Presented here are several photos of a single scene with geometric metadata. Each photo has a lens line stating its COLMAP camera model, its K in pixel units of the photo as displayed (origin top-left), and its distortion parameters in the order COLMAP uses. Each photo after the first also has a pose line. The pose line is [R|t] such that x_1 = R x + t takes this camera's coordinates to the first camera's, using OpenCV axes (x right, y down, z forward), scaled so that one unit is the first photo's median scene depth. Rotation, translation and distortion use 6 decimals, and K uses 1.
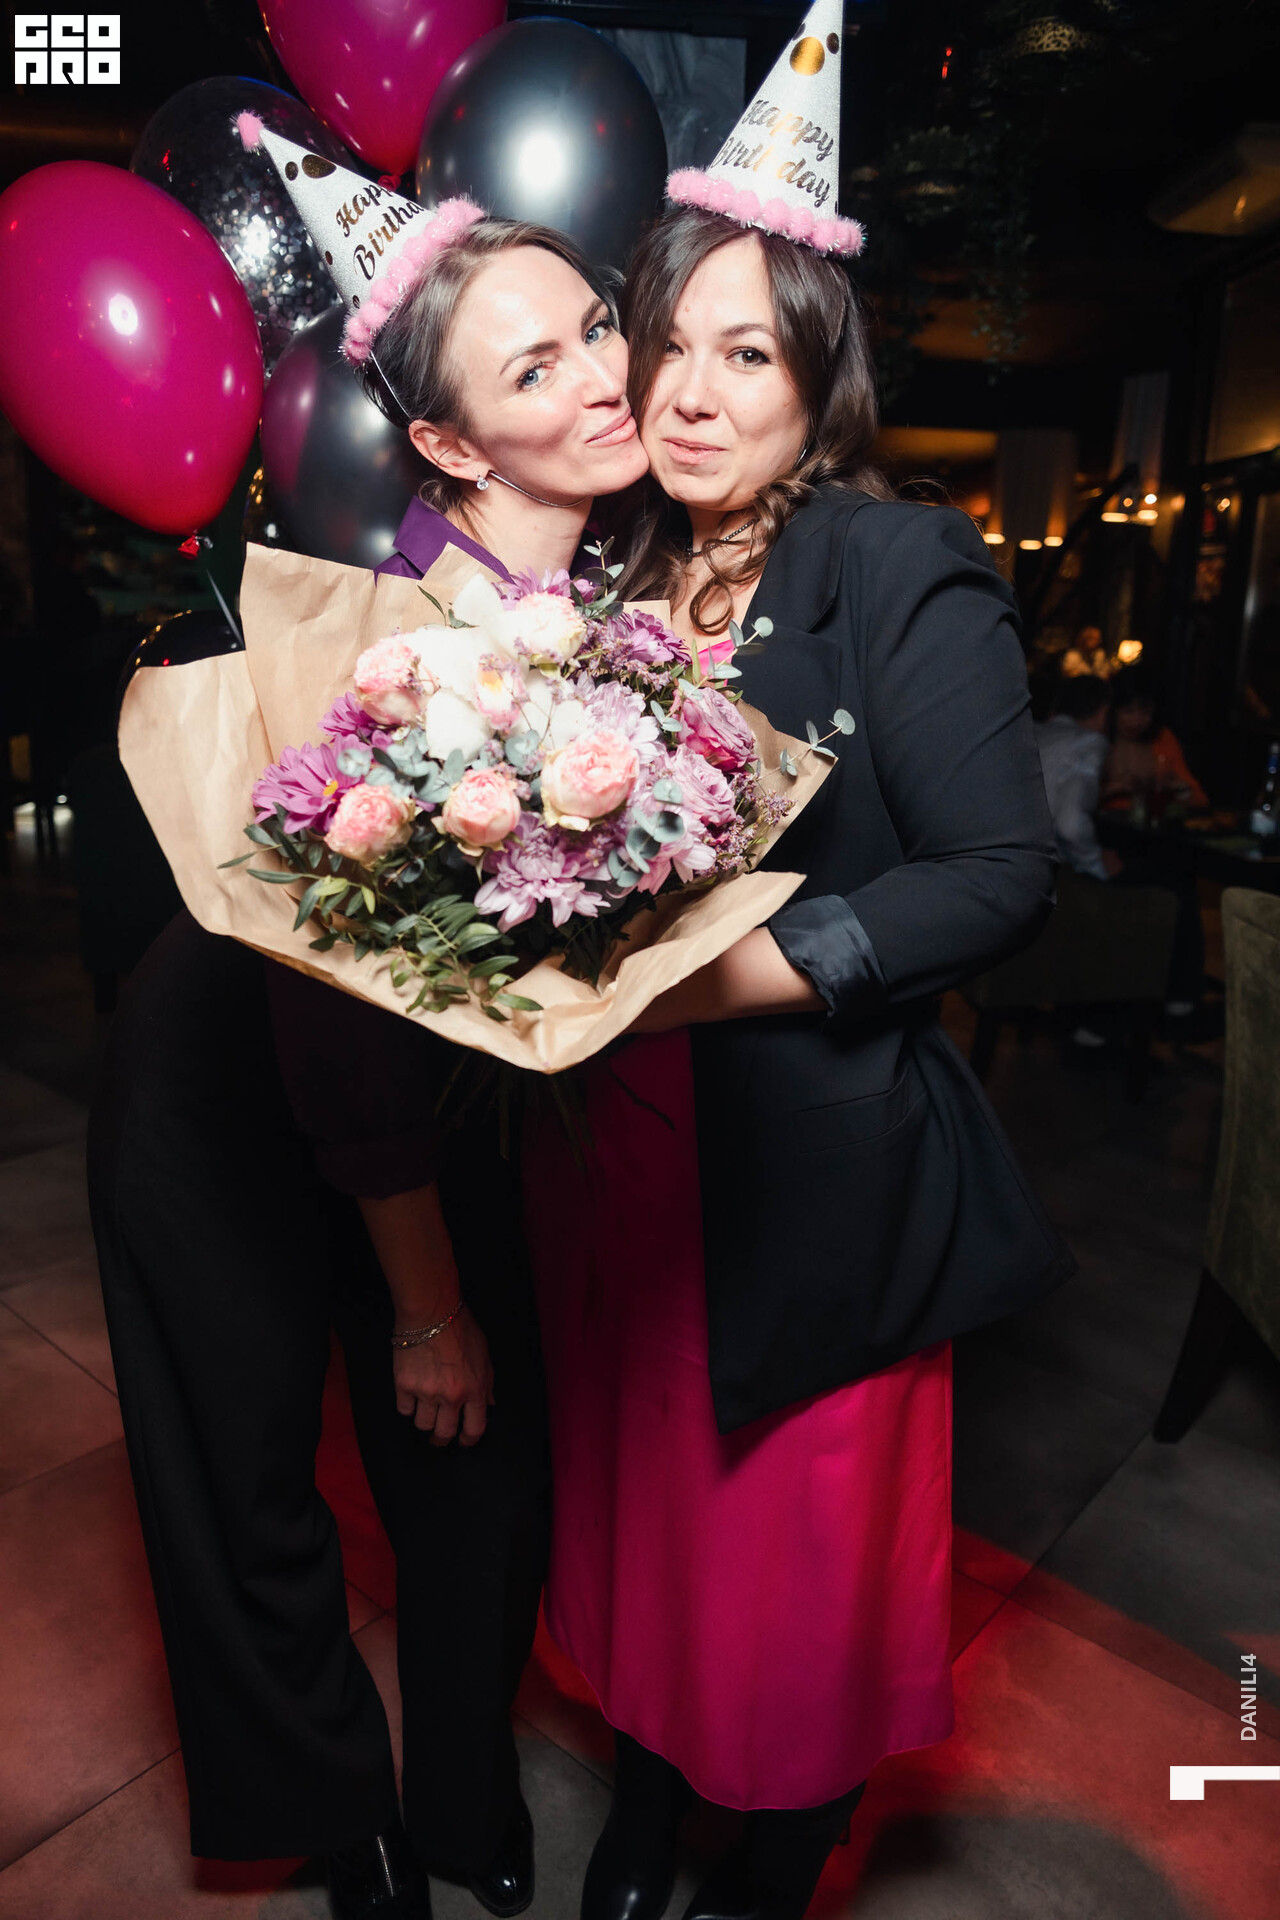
lens RADIAL K [[1318.3, 0, 632.1], [0, 1318.3, 953.8], [0, 0, 1]] dist [-0.106993, 0.097349]
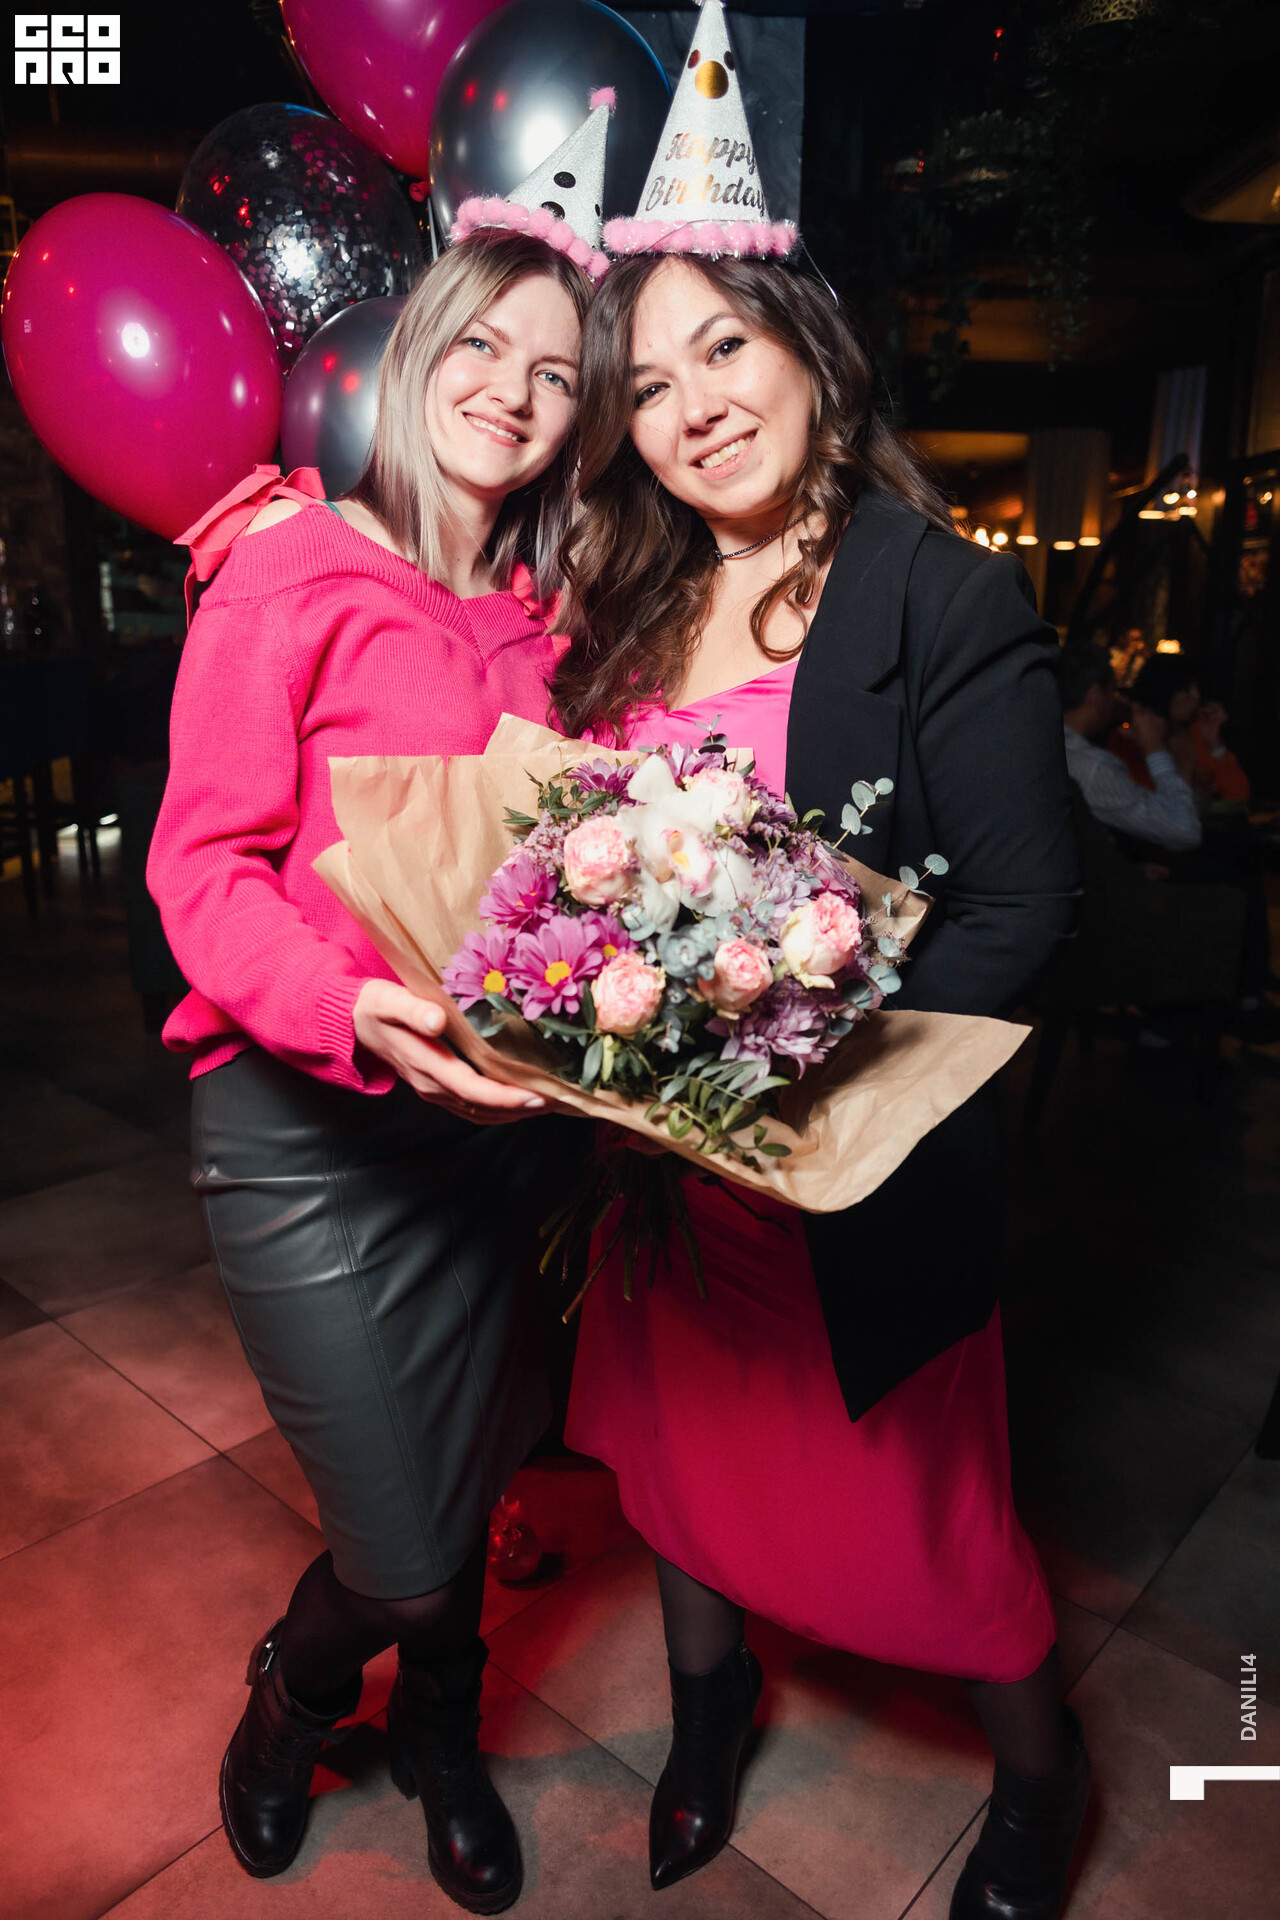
lens RADIAL K [[1315.8, 0, 631.4], [0, 1315.8, 952.9], [0, 0, 1]] dist [-0.106423, 0.096822]
pose [[0.999506, -0.019218, -0.024863, -0.022863], [0.018954, 0.999762, -0.010809, 0.003053], [0.025065, 0.010333, 0.999632, 0.023149]]
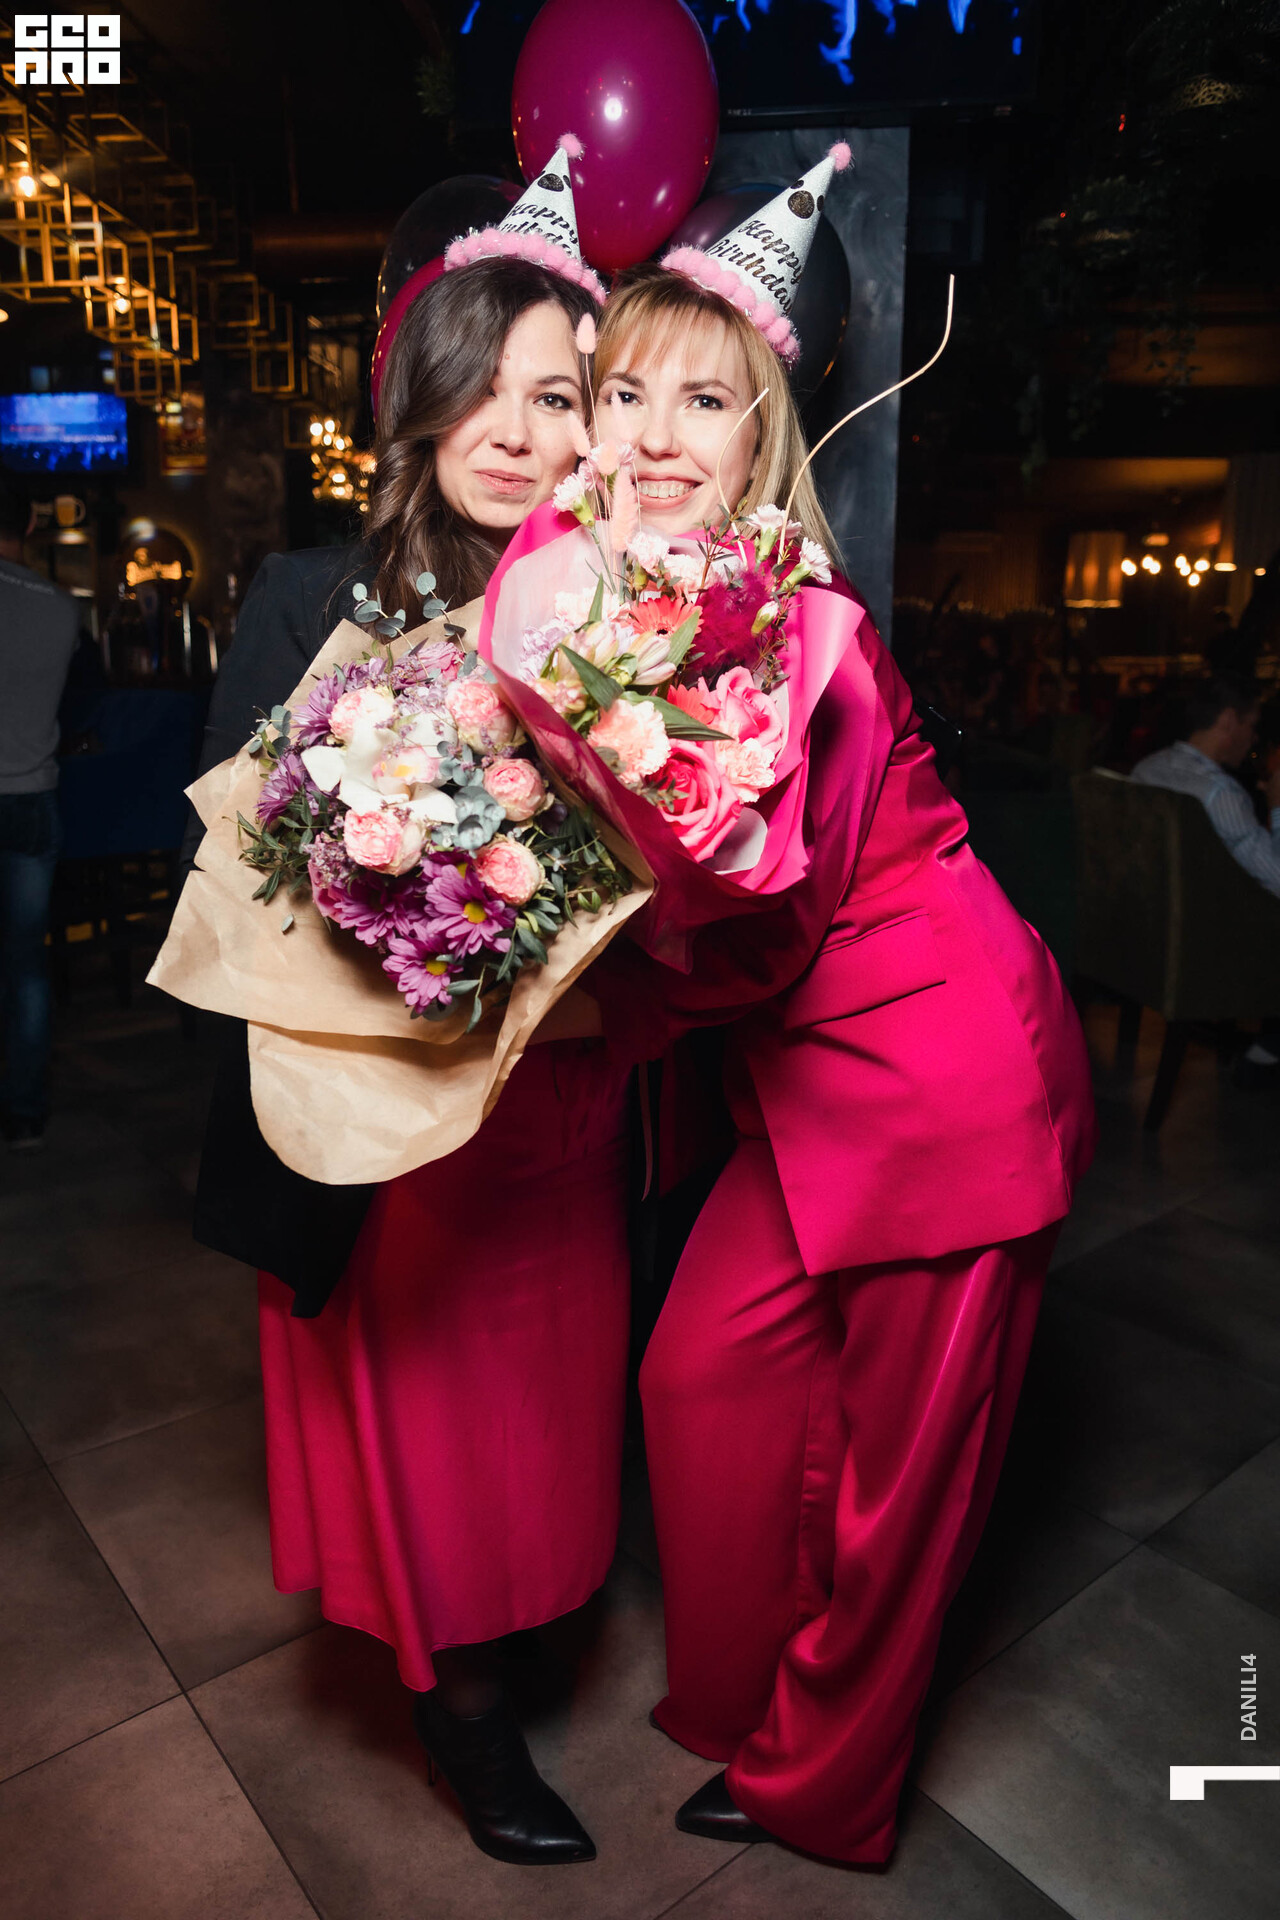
lens RADIAL K [[1318.3, 0, 632.1], [0, 1318.3, 953.8], [0, 0, 1]] dist [-0.106993, 0.097349]
pose [[0.985073, 0.009756, -0.171862, 0.034986], [-0.015425, 0.999379, -0.031679, 0.034540], [0.171446, 0.033857, 0.984612, -0.086369]]
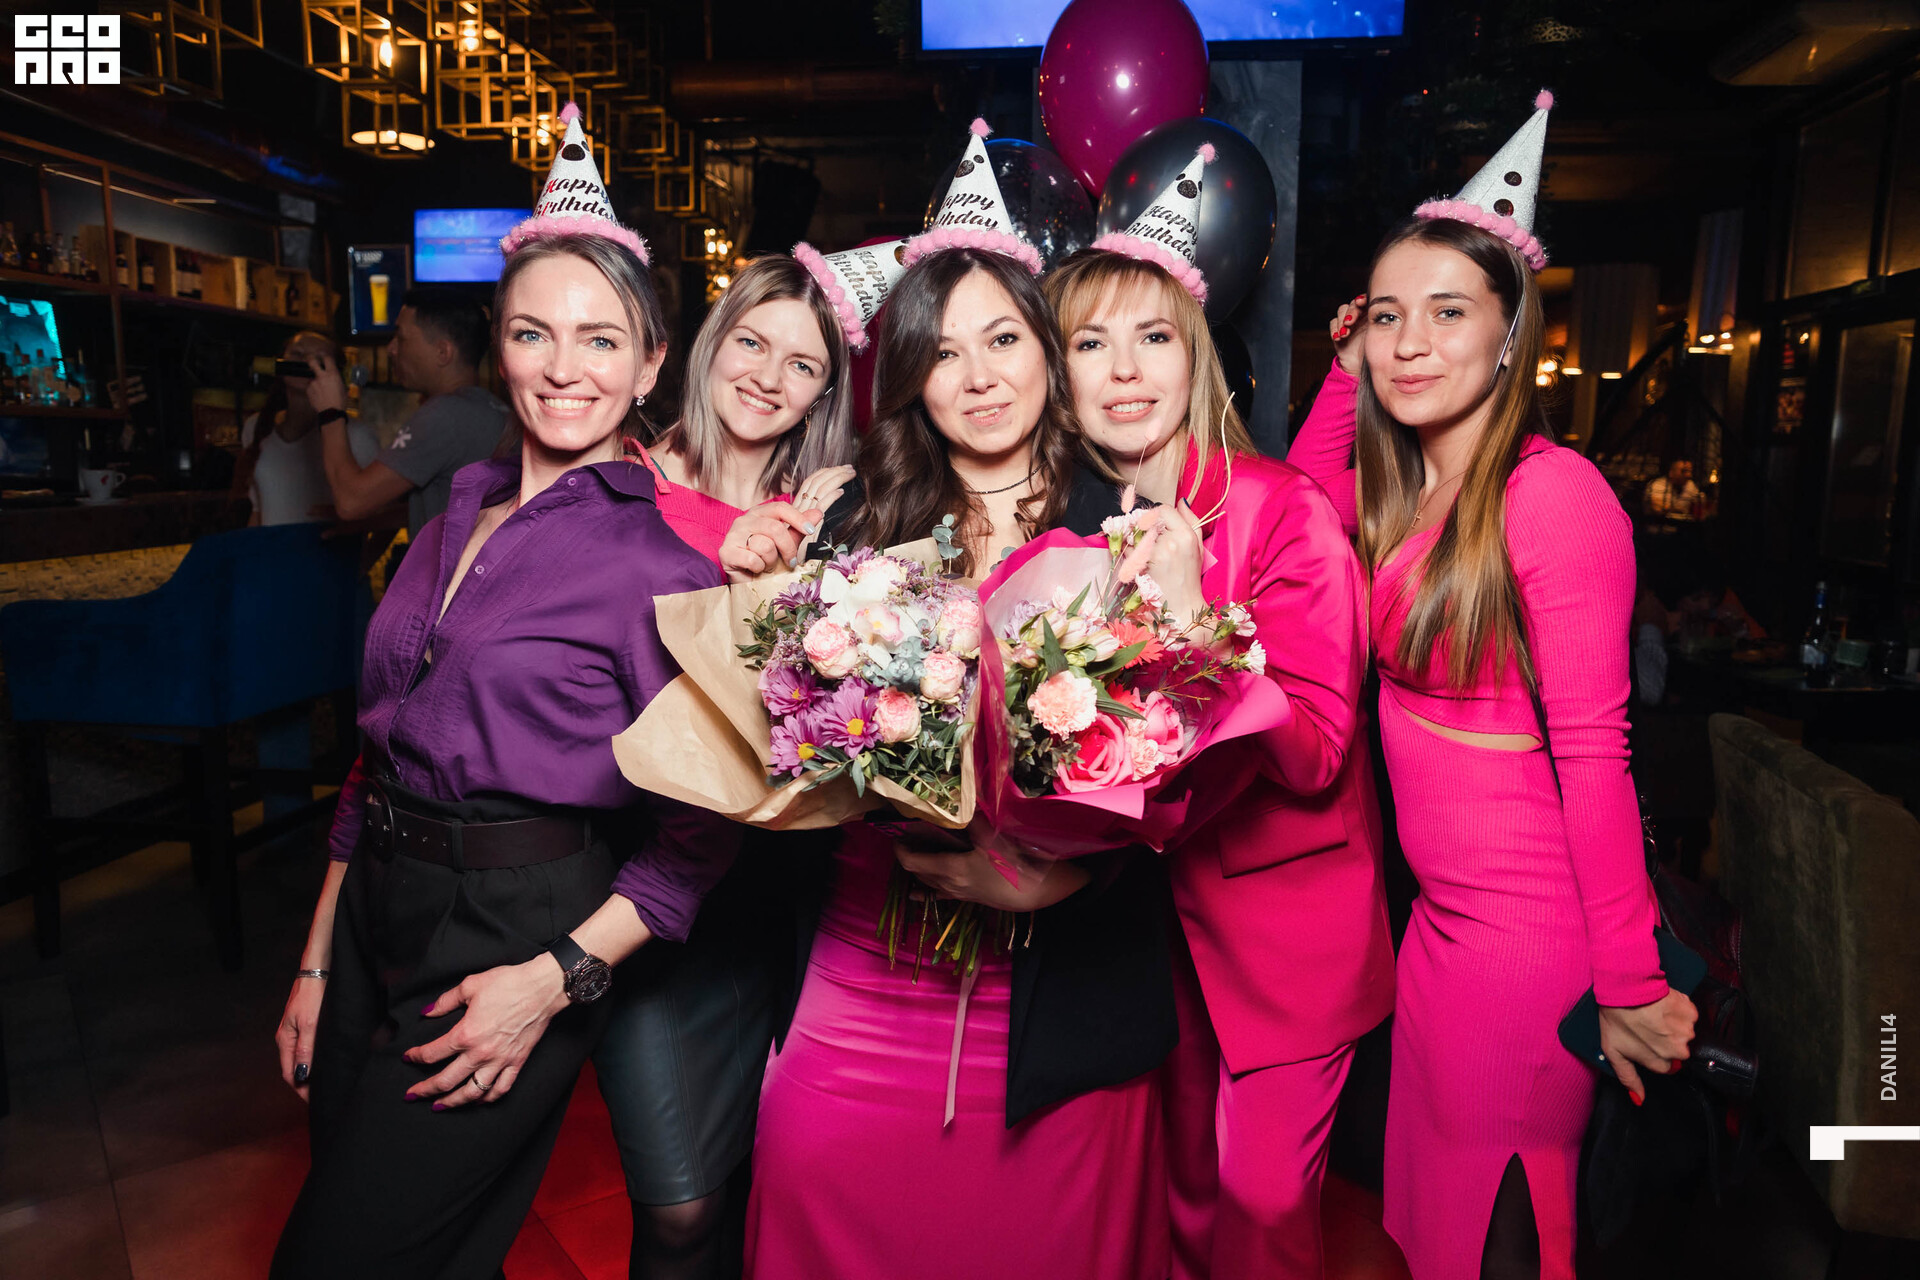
lens RADIAL K [[1315.8, 0, 960.0], [0, 1315.8, 640.0], [0, 0, 1]] dist [-0.106423, 0.096822]
pose [[0.982159, 0.007153, -0.187916, -0.002155], [-0.026620, 0.994502, -0.101273, 0.014487], [0.186159, 0.104469, 0.976950, -0.206711]]
